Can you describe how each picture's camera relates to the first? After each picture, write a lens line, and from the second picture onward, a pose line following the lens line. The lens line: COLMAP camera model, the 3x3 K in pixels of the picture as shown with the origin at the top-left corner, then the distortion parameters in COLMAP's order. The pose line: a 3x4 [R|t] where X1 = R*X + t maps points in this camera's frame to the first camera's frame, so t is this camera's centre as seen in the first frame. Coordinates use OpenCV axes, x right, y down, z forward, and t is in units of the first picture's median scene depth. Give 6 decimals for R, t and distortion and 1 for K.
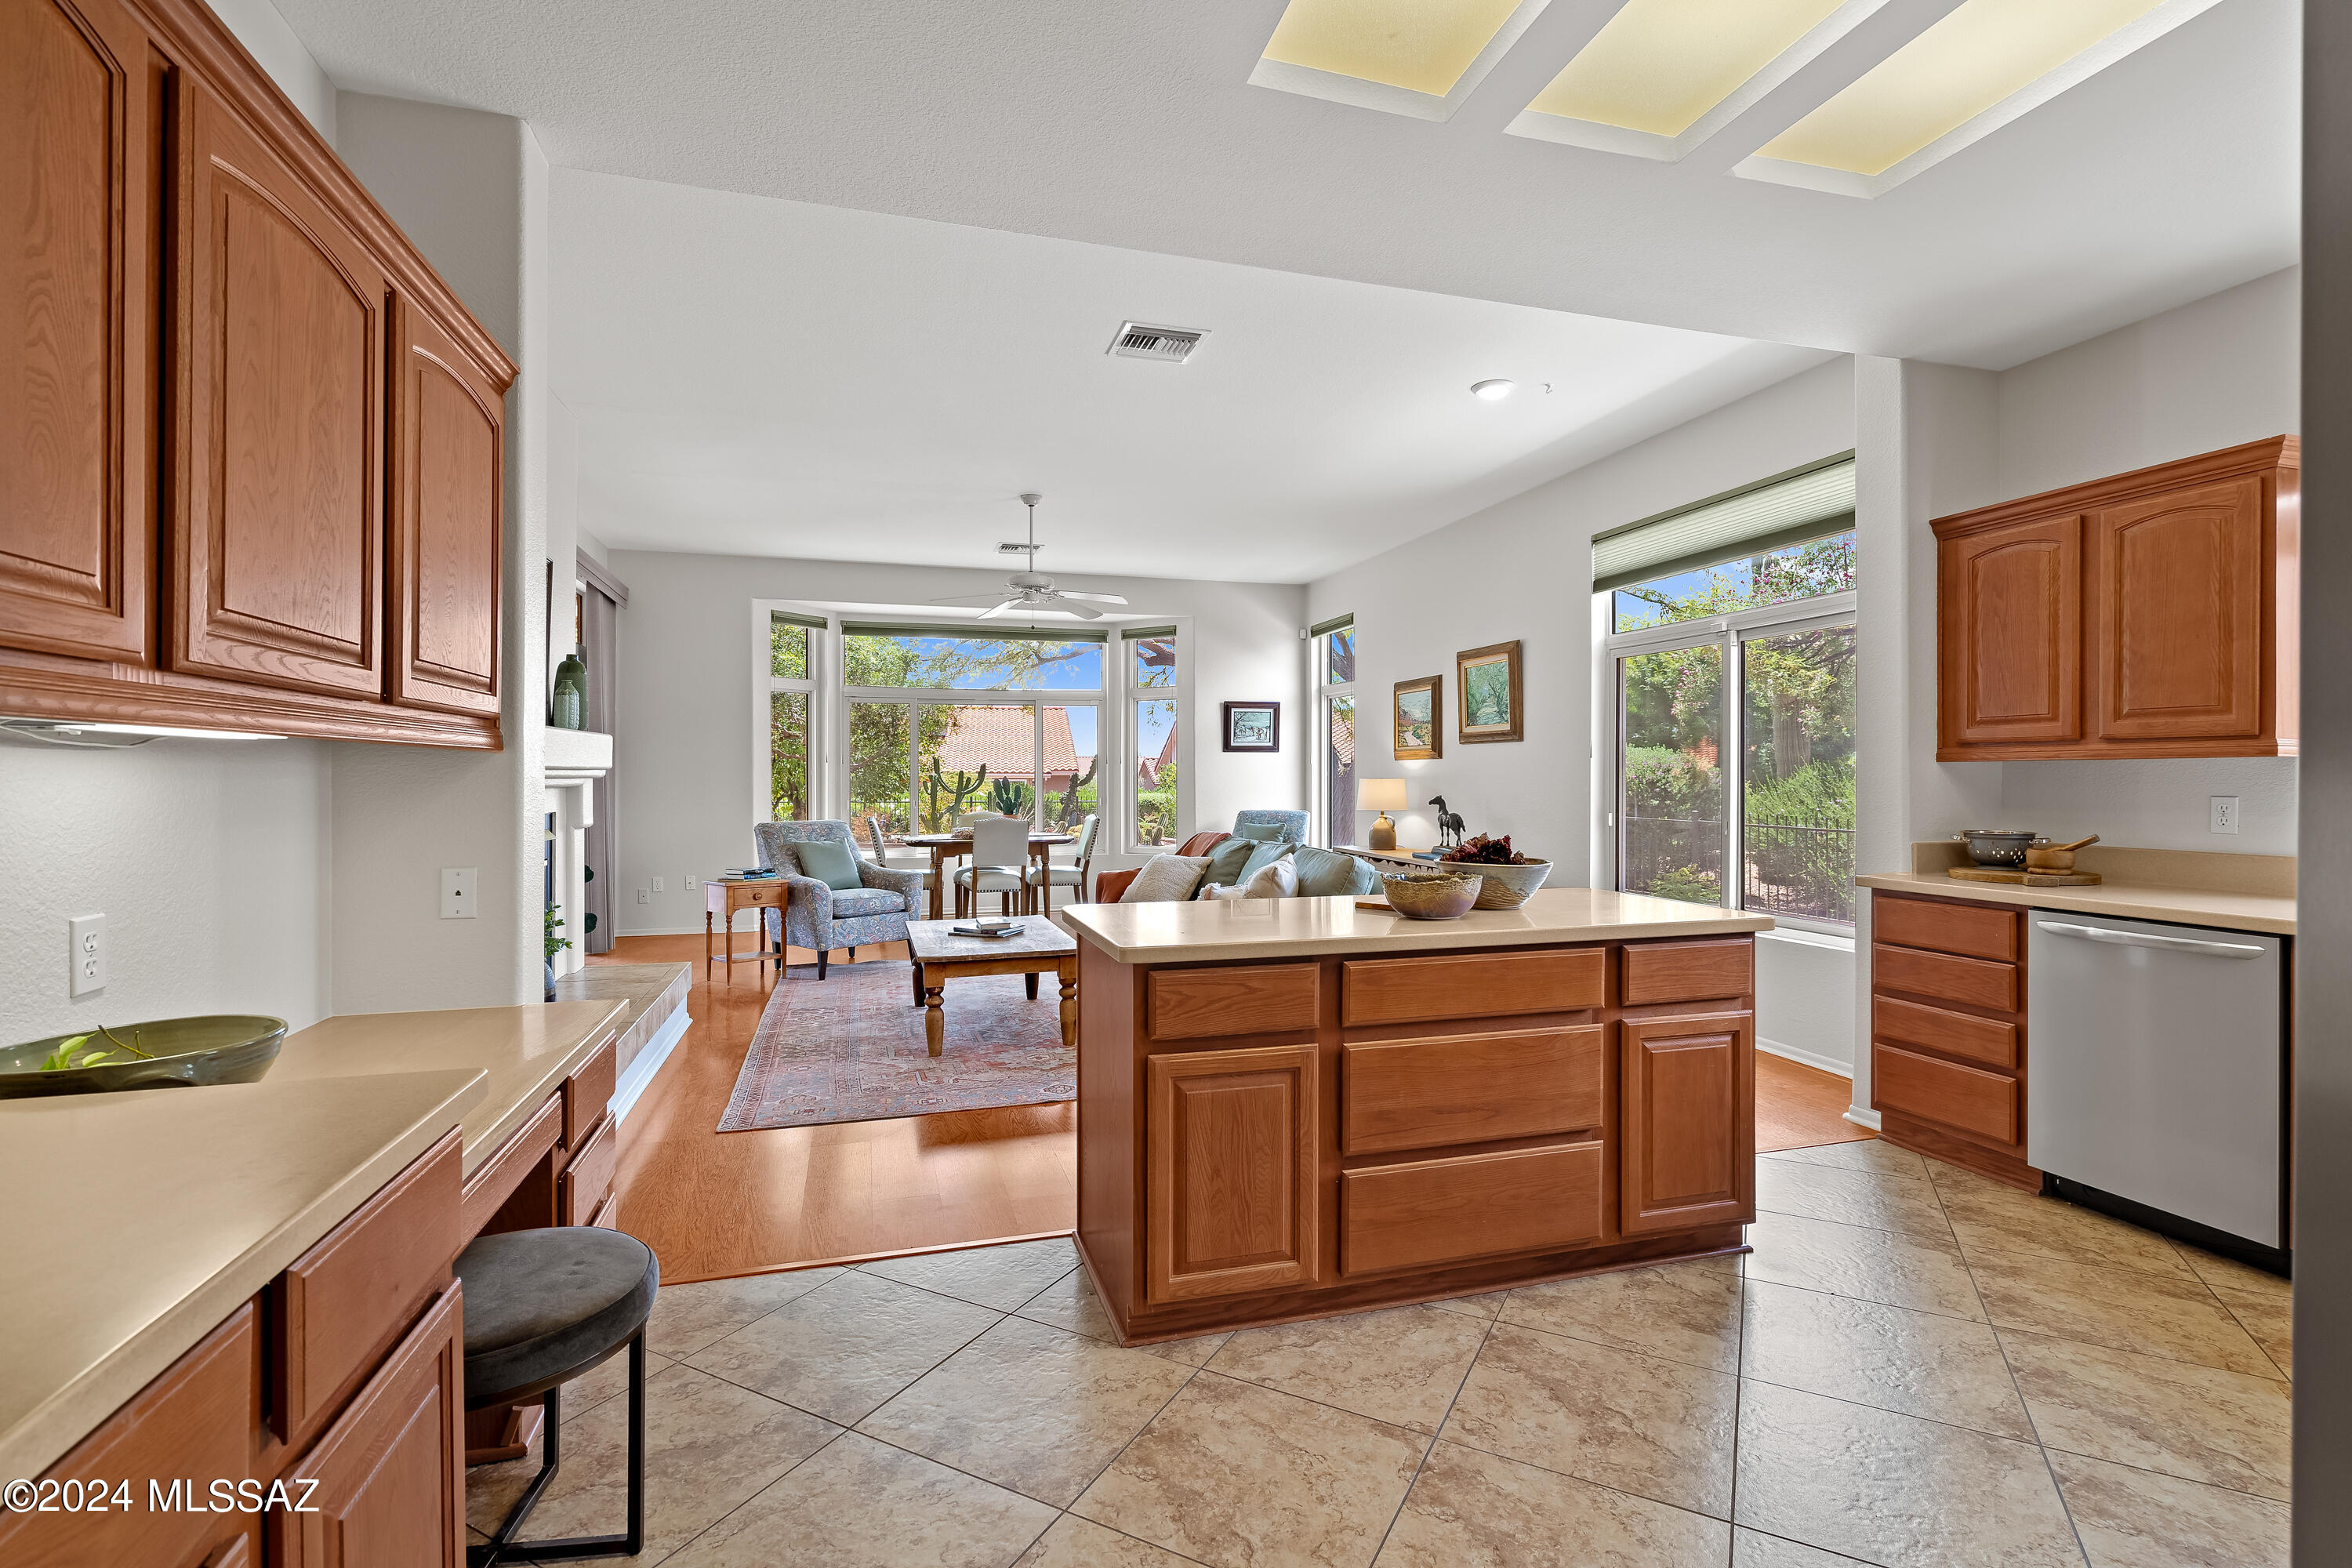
lens RADIAL K [[1105.3, 0, 1176.0], [0, 1105.3, 784.0], [0, 0, 1]] dist [-0.002443, 0.000000]
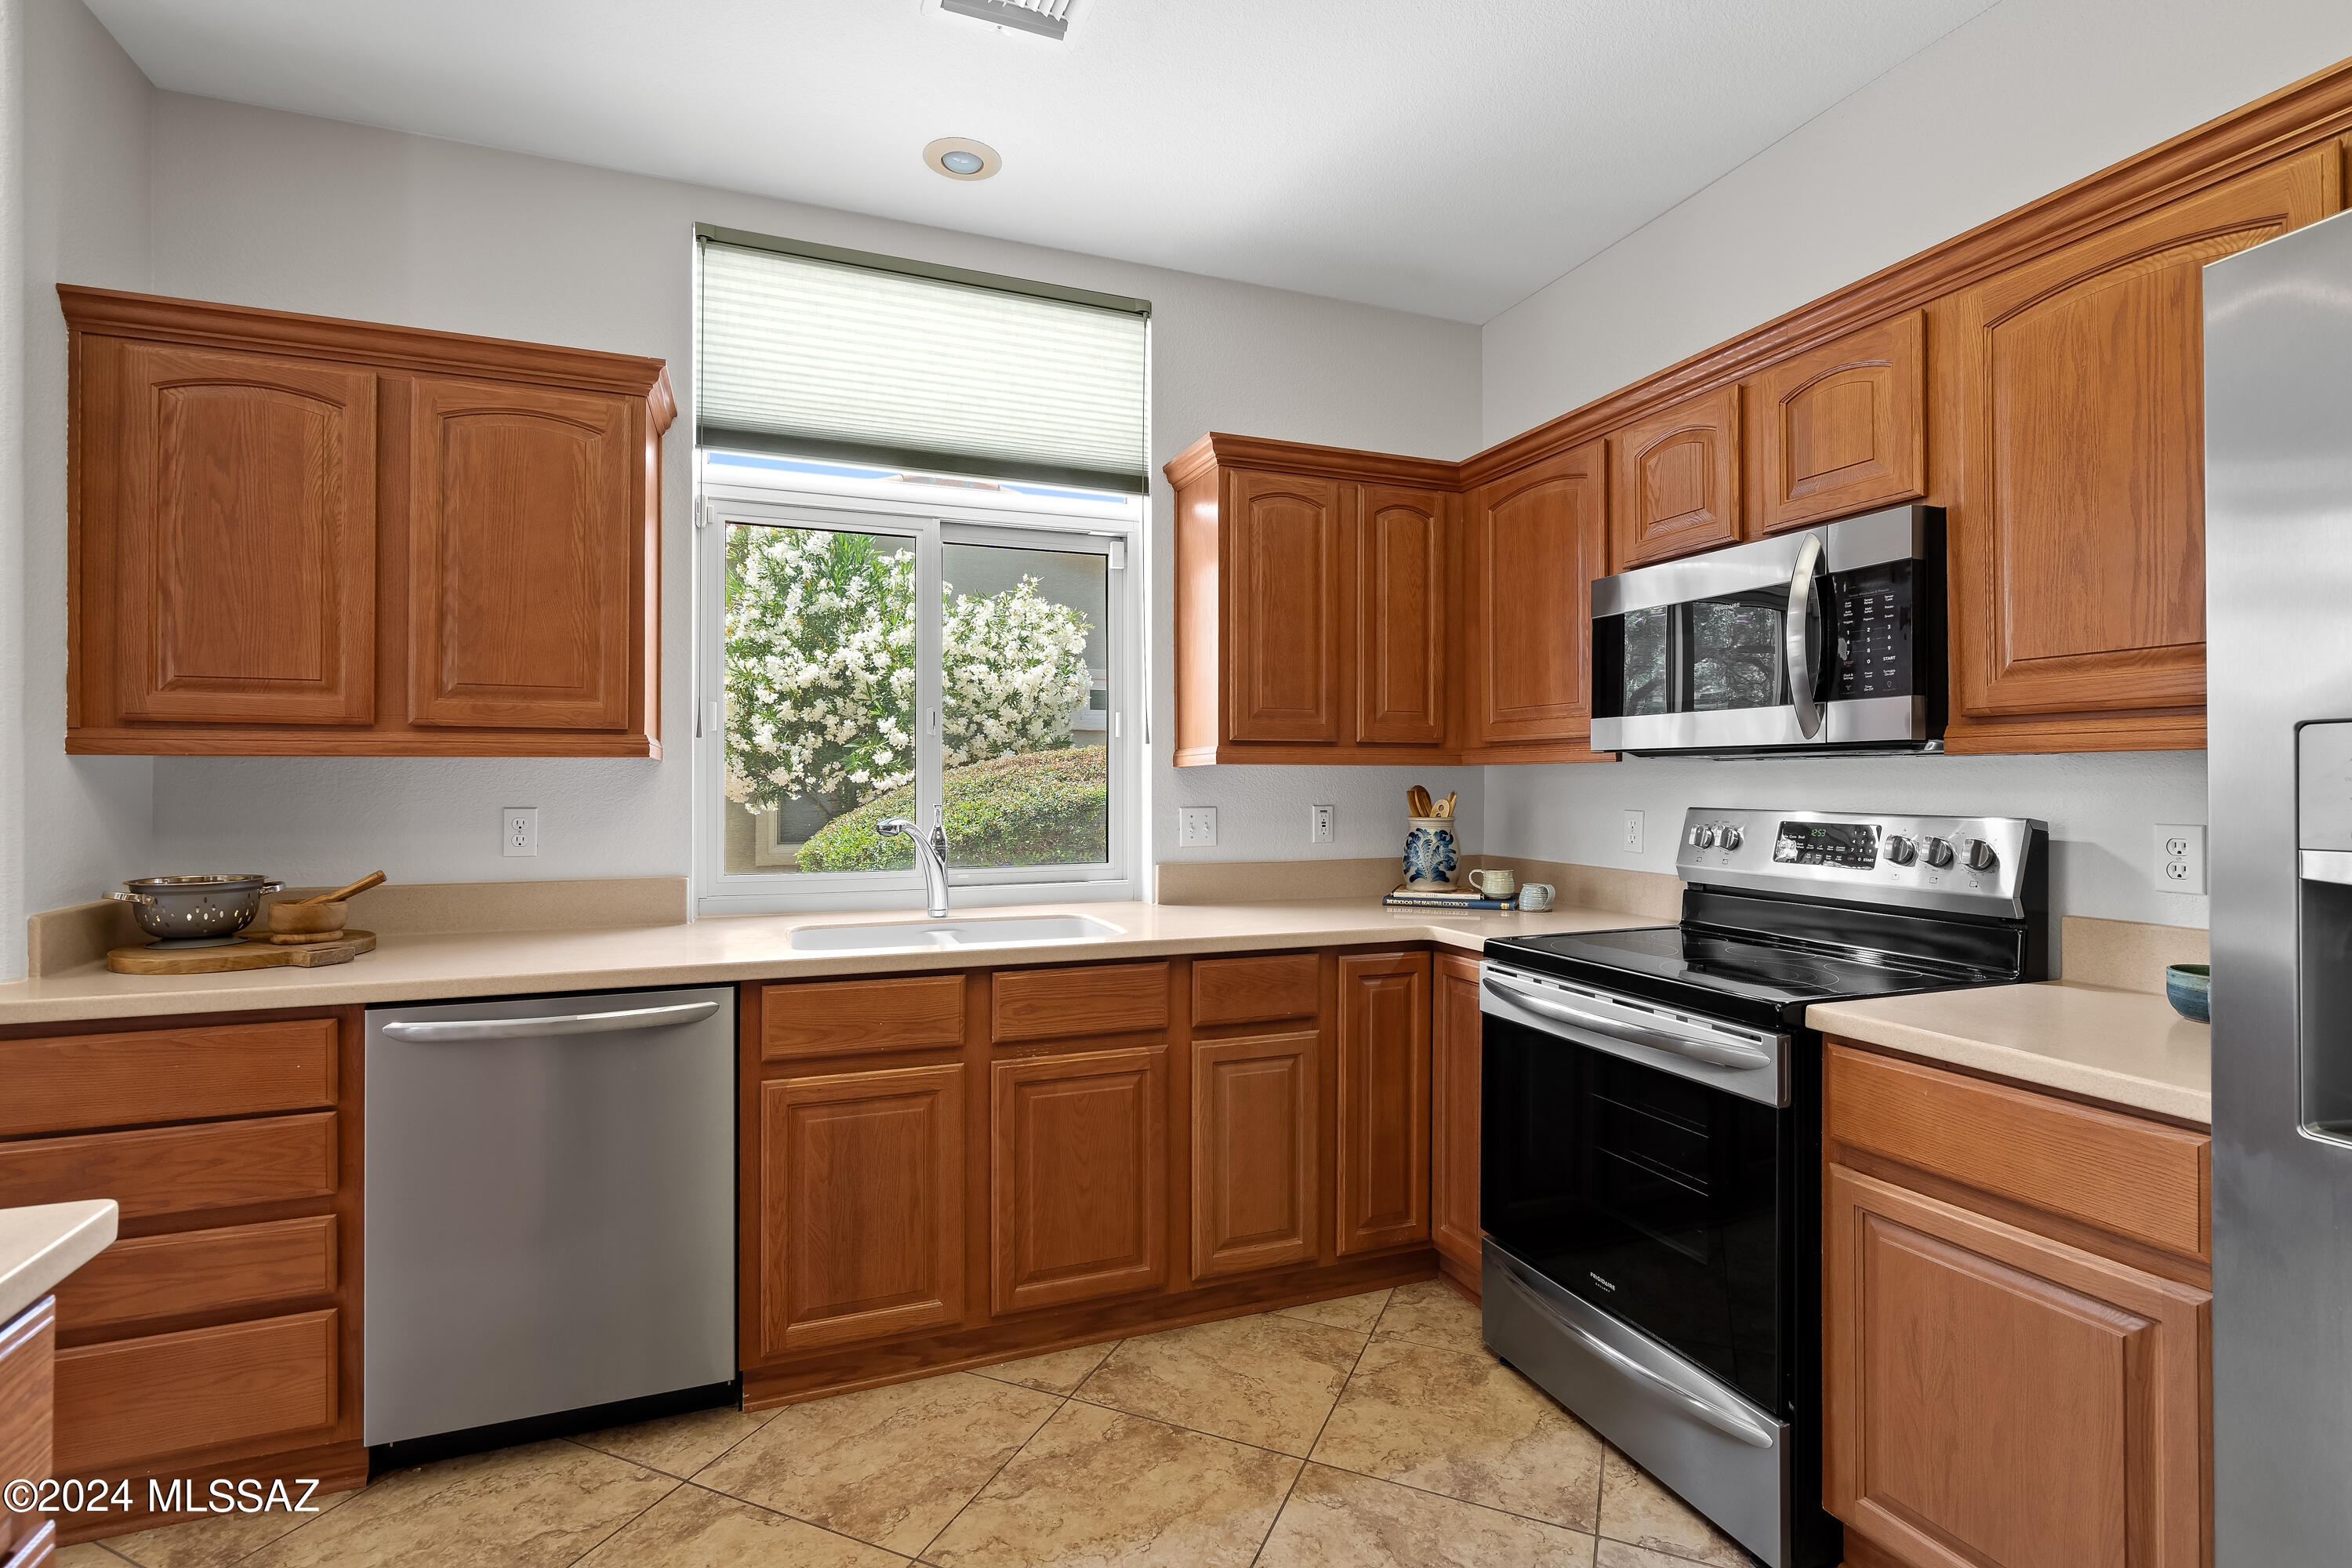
lens RADIAL K [[1100.4, 0, 1188.3], [0, 1100.4, 776.3], [0, 0, 1]] dist [-0.001505, -0.000402]
pose [[-0.086954, 0.002989, 0.996208, 0.074962], [0.003813, 0.999989, -0.002668, -0.003460], [-0.996205, 0.003566, -0.086965, 0.301943]]
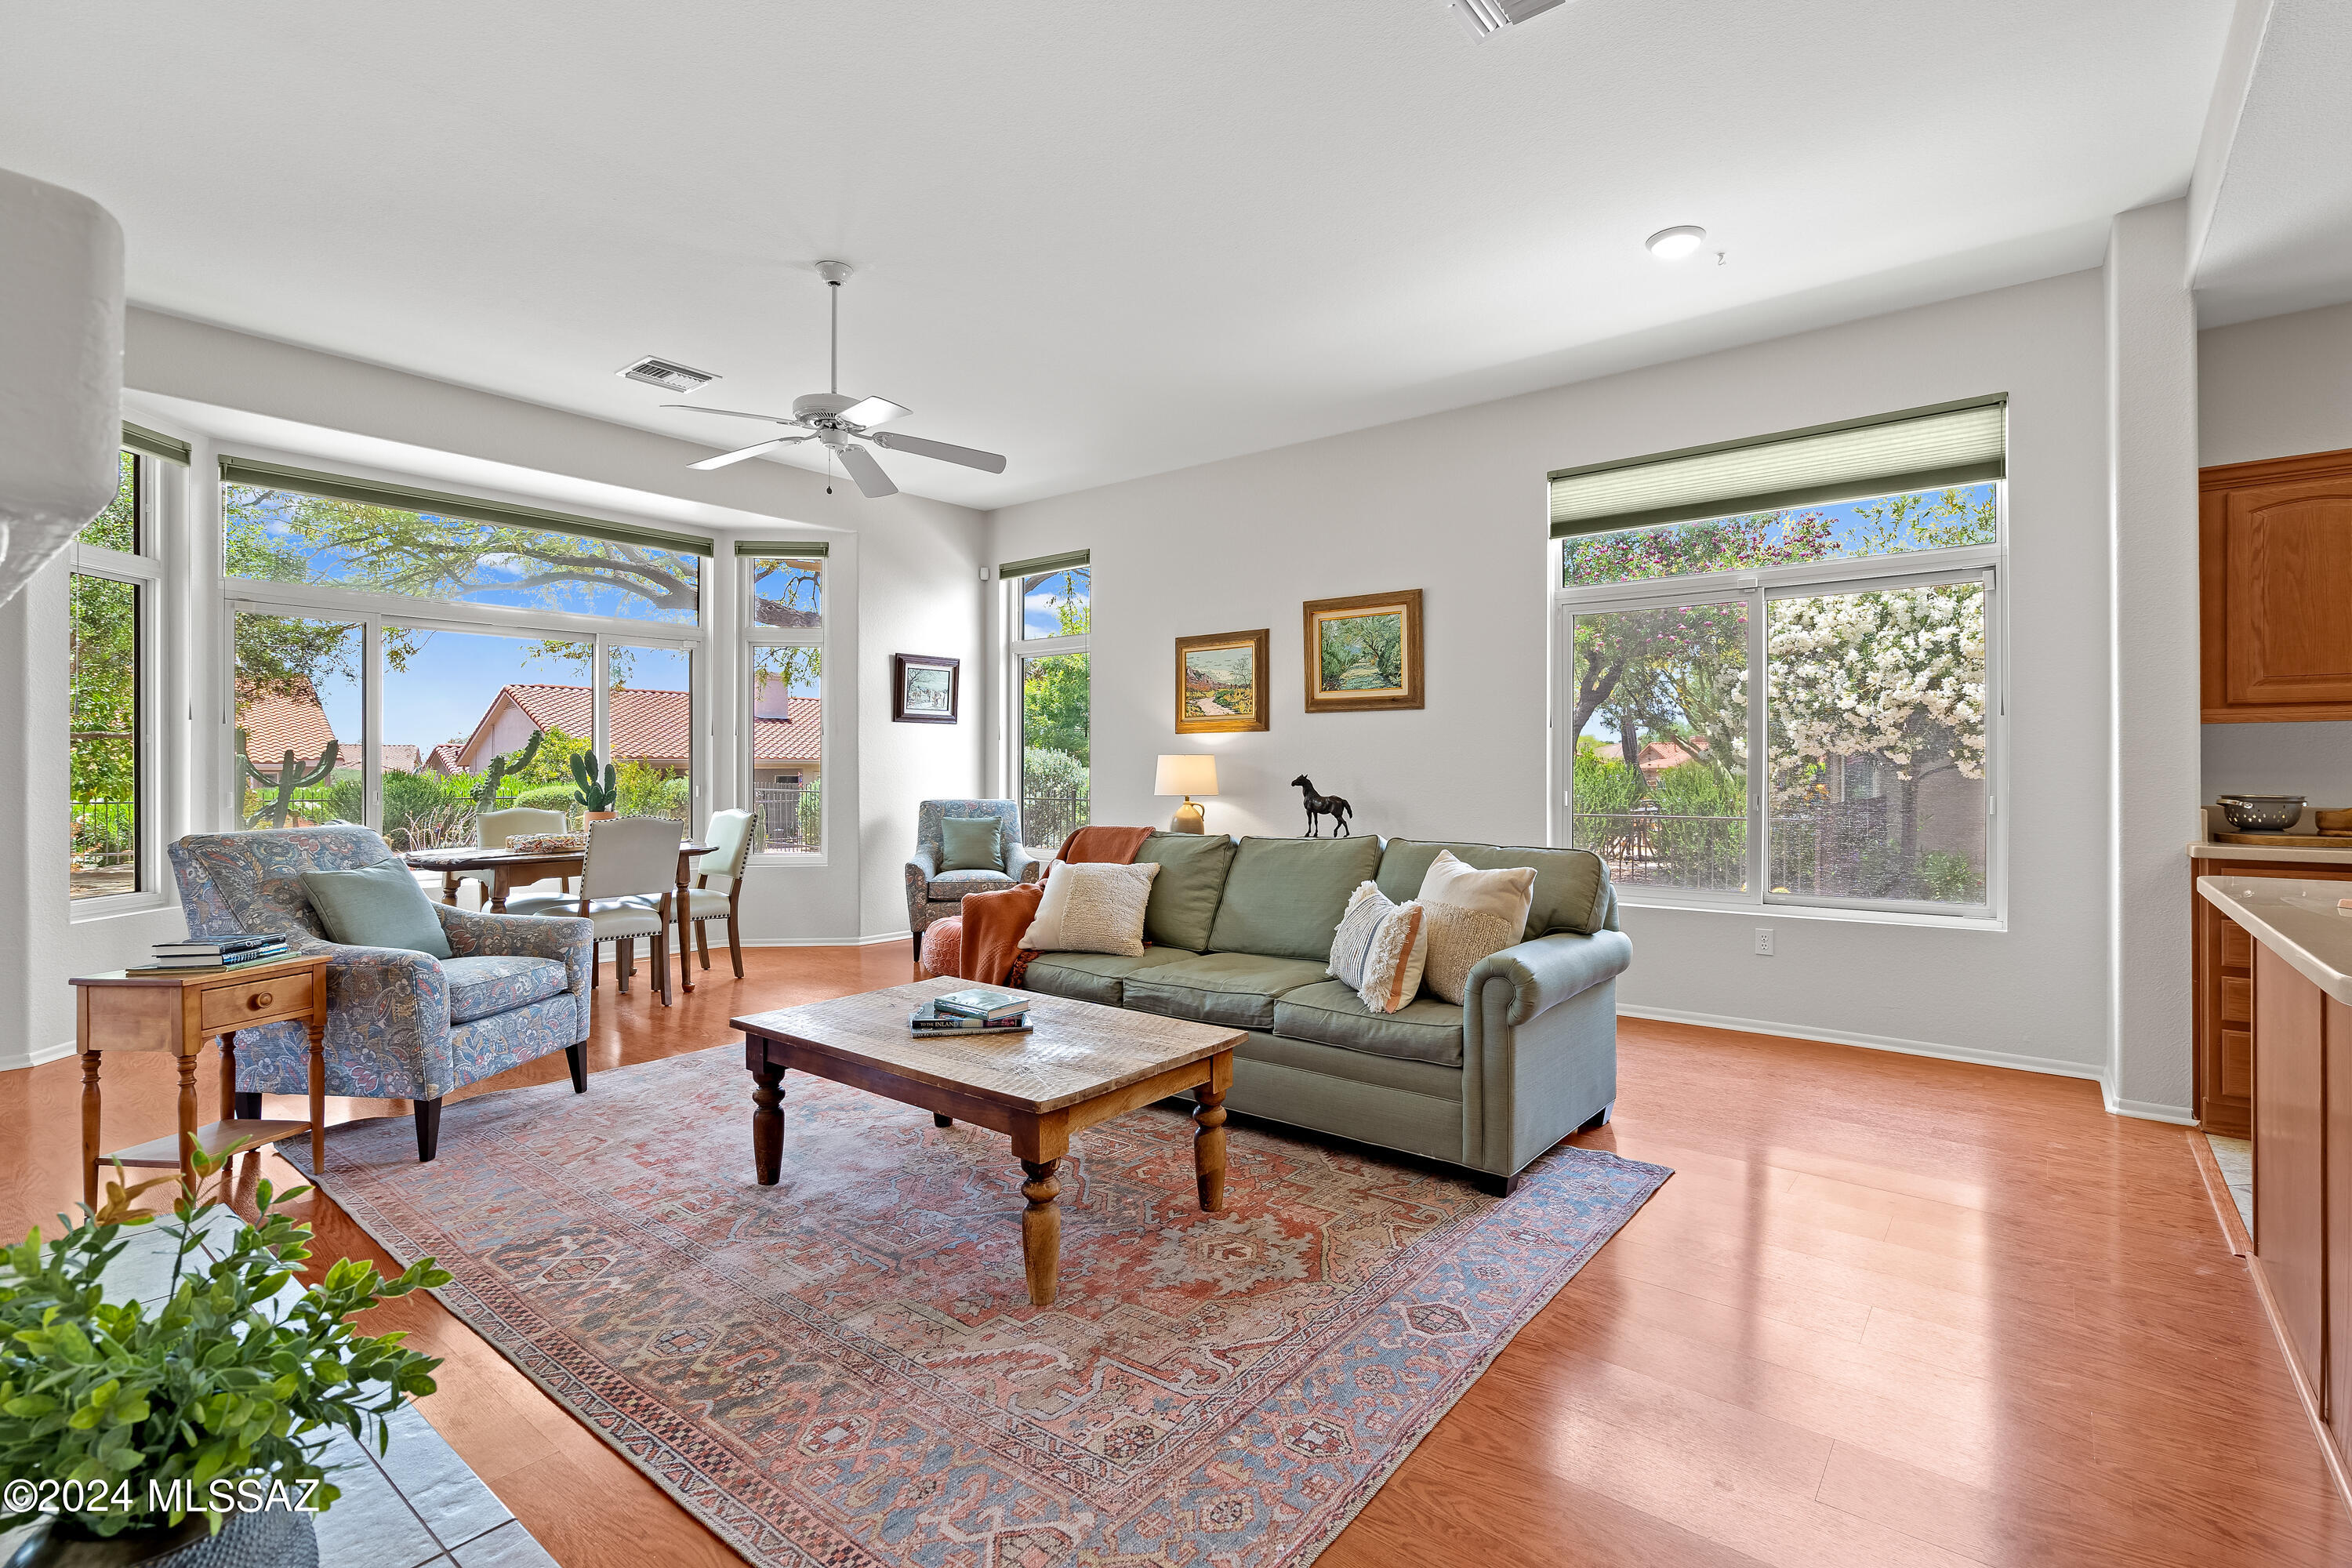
lens RADIAL K [[1100.4, 0, 1188.3], [0, 1100.4, 776.3], [0, 0, 1]] dist [-0.001505, -0.000402]
pose [[0.813776, -0.001044, 0.581177, -0.329776], [0.003087, 0.999992, -0.002526, 0.014734], [-0.581170, 0.003850, 0.813773, 0.426957]]
